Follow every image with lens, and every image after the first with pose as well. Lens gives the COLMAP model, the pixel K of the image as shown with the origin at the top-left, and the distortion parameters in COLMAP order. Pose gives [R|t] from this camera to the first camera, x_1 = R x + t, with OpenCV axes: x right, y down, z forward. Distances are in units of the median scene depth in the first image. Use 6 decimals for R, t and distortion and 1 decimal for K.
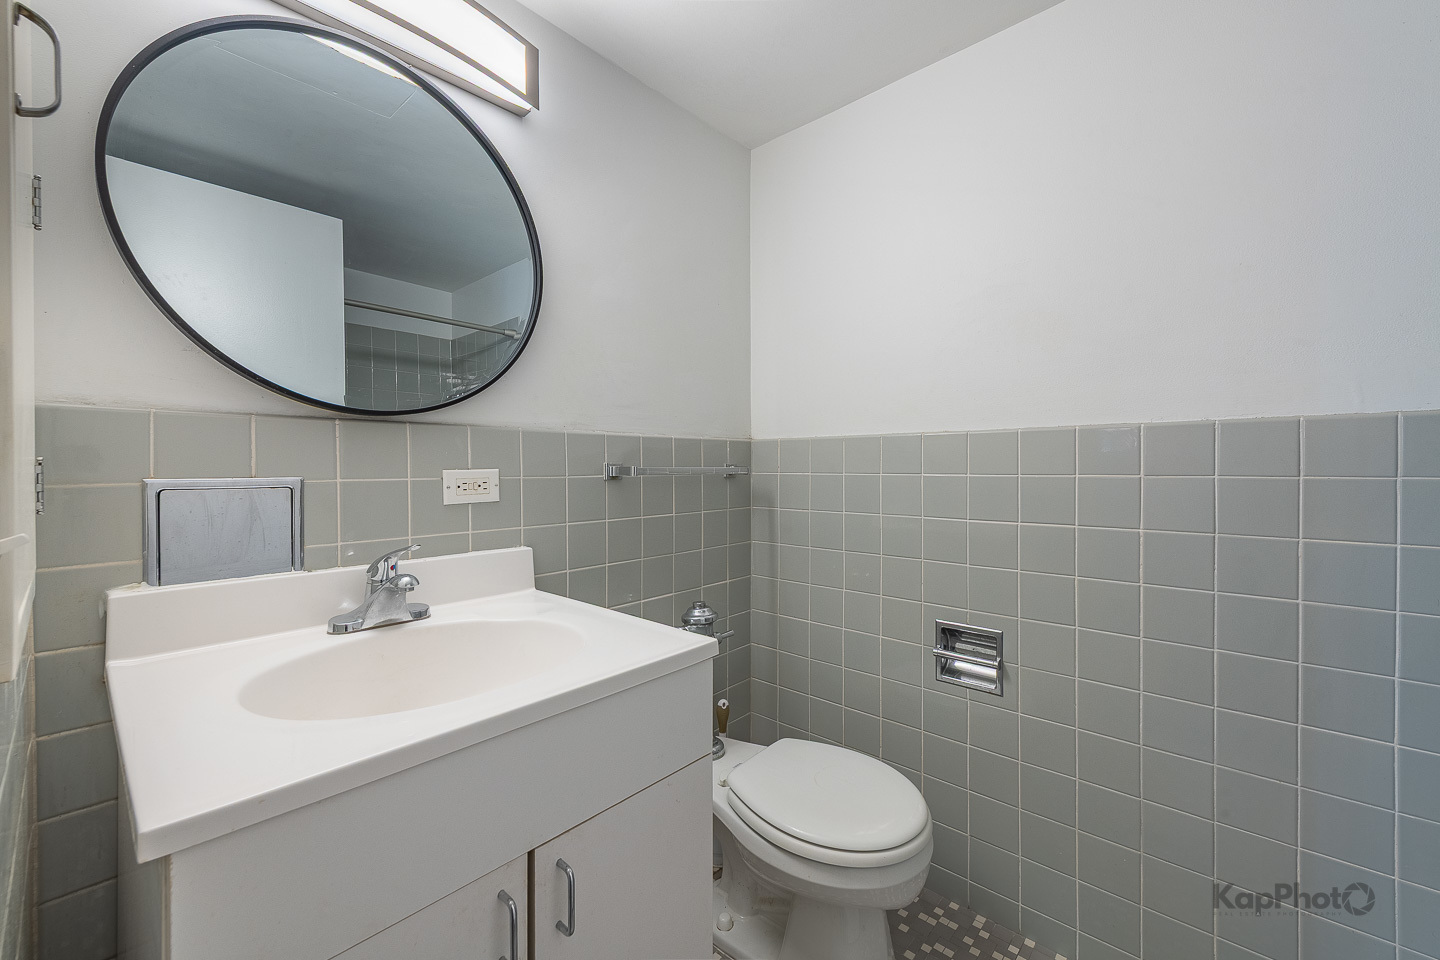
lens RADIAL K [[584.5, 0, 718.1], [0, 584.5, 476.7], [0, 0, 1]] dist [0.013495, -0.000405]
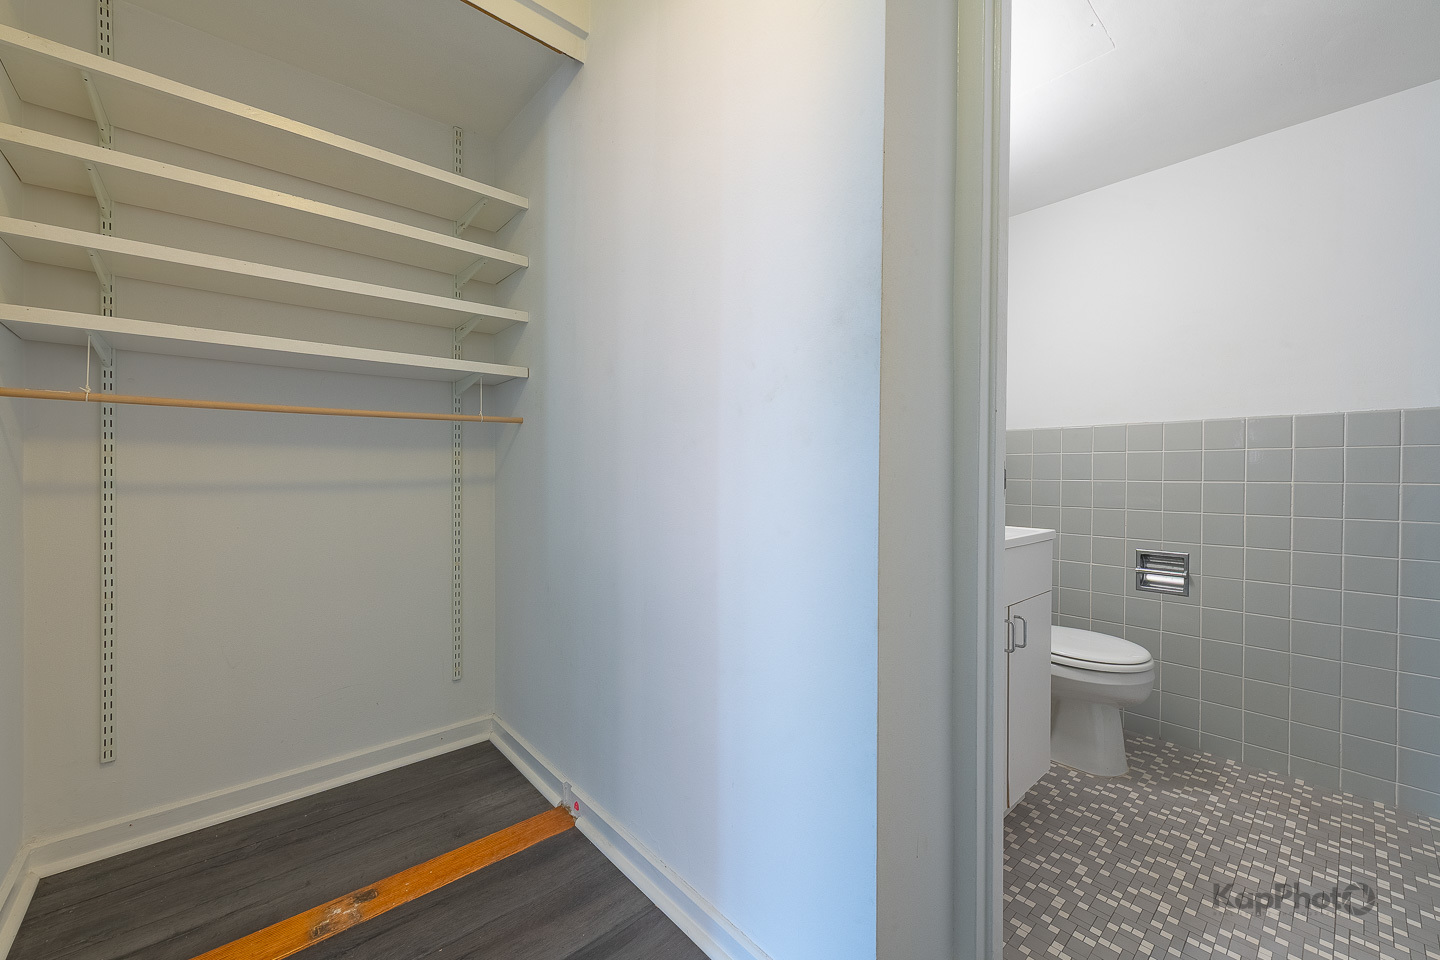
lens RADIAL K [[574.8, 0, 720.0], [0, 574.8, 480.0], [0, 0, 1]] dist [-0.002562, -0.000463]
pose [[0.995698, -0.005944, -0.092469, -0.584896], [0.006468, 0.999965, 0.005376, 0.057210], [0.092433, -0.005951, 0.995701, -0.589680]]
